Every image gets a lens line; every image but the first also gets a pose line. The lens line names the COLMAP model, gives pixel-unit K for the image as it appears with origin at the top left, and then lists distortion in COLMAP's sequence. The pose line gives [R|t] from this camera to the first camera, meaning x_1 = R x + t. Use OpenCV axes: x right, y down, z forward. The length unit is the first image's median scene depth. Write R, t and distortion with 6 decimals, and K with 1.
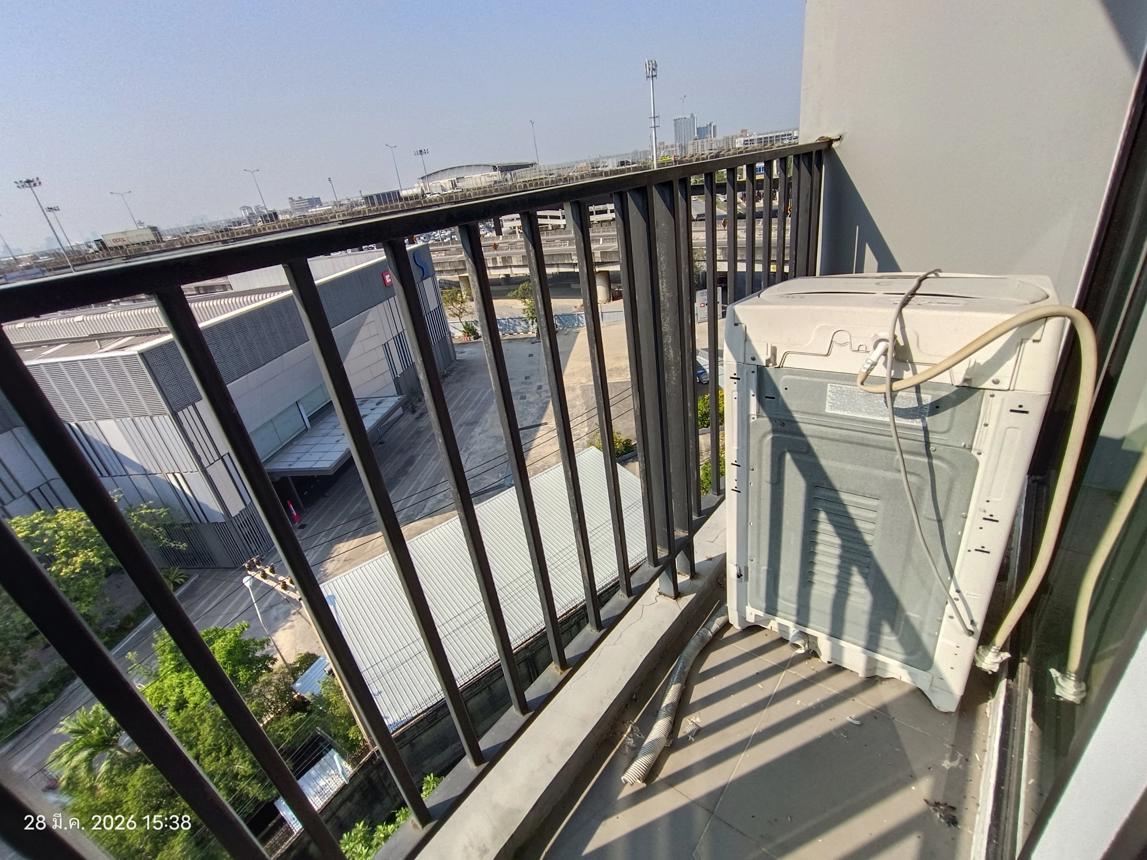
lens RADIAL K [[527.6, 0, 578.9], [0, 527.6, 433.4], [0, 0, 1]] dist [-0.002948, -0.000124]
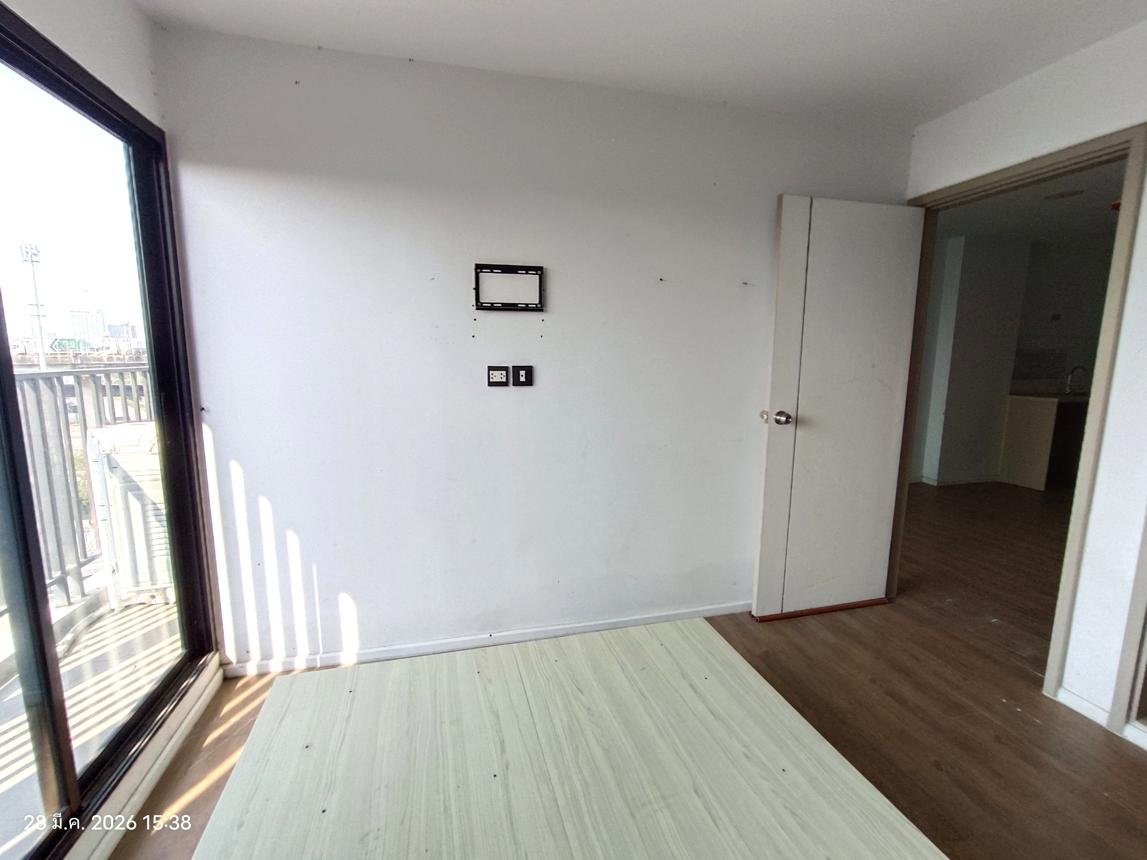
lens RADIAL K [[527.6, 0, 578.9], [0, 527.6, 433.4], [0, 0, 1]] dist [-0.002948, -0.000124]
pose [[0.600321, 0.015518, 0.799609, -0.226840], [0.279507, 0.932693, -0.227946, 0.773004], [-0.749327, 0.360337, 0.555577, -1.611873]]
